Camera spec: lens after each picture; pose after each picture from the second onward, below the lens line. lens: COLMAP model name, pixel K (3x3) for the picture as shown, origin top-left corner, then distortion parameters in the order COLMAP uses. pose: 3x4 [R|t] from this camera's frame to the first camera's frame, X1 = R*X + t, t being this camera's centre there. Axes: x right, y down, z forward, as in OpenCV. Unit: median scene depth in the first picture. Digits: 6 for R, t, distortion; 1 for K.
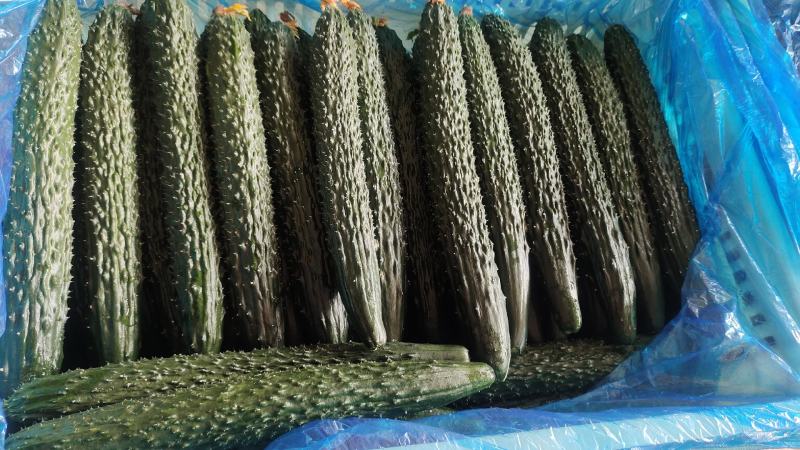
lens RADIAL K [[582.6, 0, 400.0], [0, 582.6, 225.0], [0, 0, 1]] dist [0.060258, -0.086364]
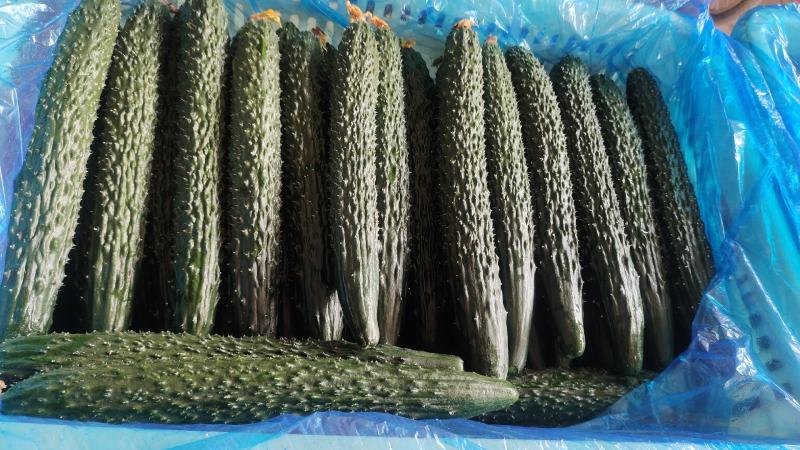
lens RADIAL K [[582.6, 0, 400.0], [0, 582.6, 225.0], [0, 0, 1]] dist [0.060258, -0.086364]
pose [[0.995153, 0.088779, -0.042292, 0.032635], [-0.092969, 0.989529, -0.110402, 0.104077], [0.032047, 0.113799, 0.992987, 0.016946]]
